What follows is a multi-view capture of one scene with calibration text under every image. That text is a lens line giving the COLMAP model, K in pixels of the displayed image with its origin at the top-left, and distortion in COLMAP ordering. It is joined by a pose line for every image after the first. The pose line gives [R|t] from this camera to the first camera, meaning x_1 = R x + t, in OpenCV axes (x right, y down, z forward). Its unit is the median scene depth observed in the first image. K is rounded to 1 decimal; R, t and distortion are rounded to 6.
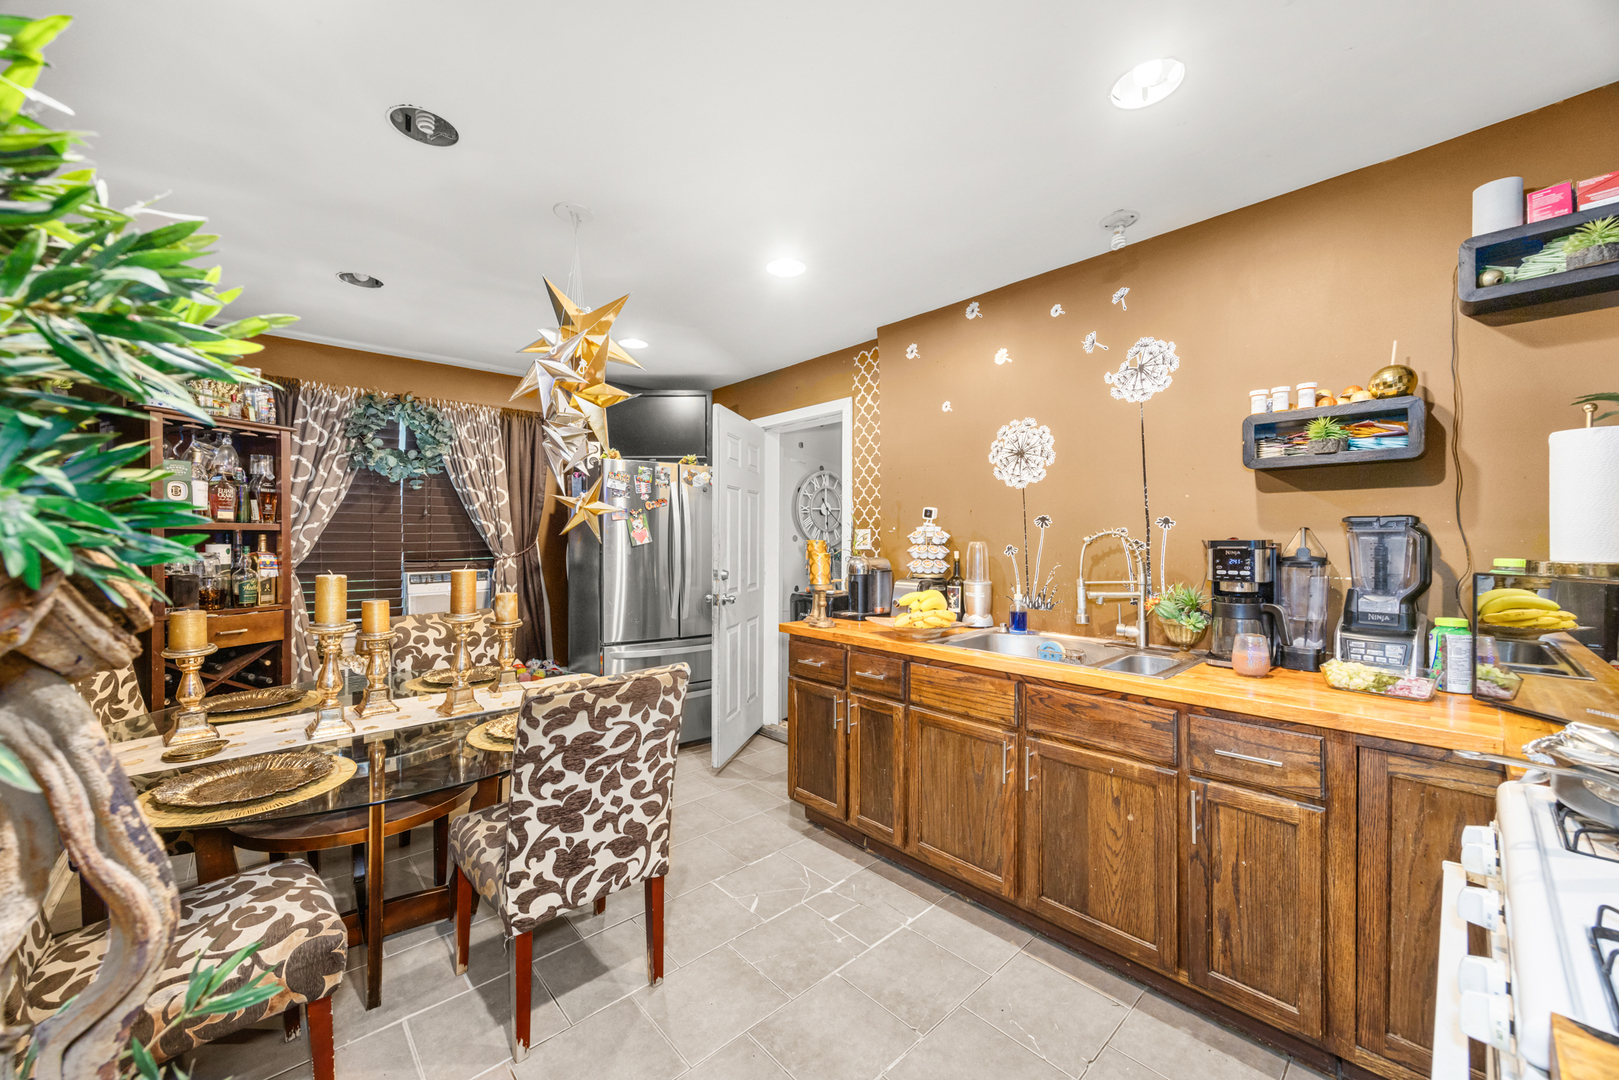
lens RADIAL K [[621.6, 0, 811.2], [0, 621.6, 540.0], [0, 0, 1]] dist [0.000157, 0.000006]
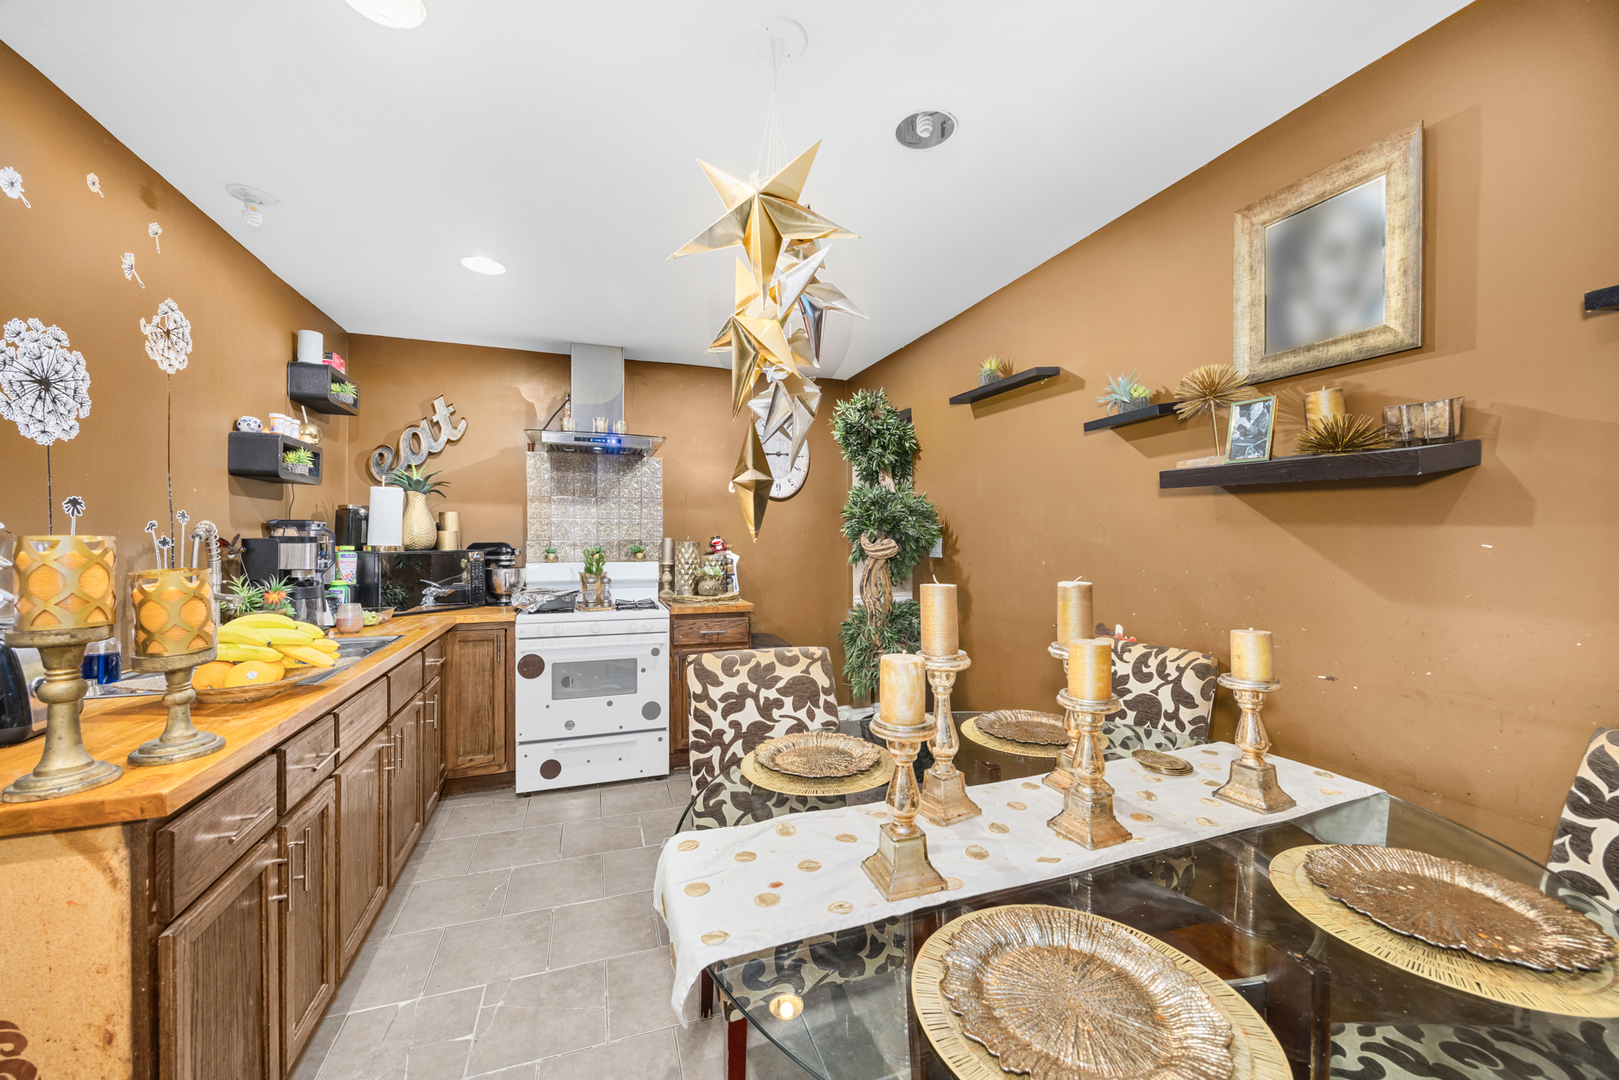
lens RADIAL K [[621.6, 0, 810.6], [0, 621.6, 538.5], [0, 0, 1]] dist [0.000157, 0.000006]
pose [[-0.919670, -0.000825, 0.392690, -0.542910], [0.000229, 0.999996, 0.002637, 0.001038], [-0.392691, 0.002515, -0.919667, 1.284106]]
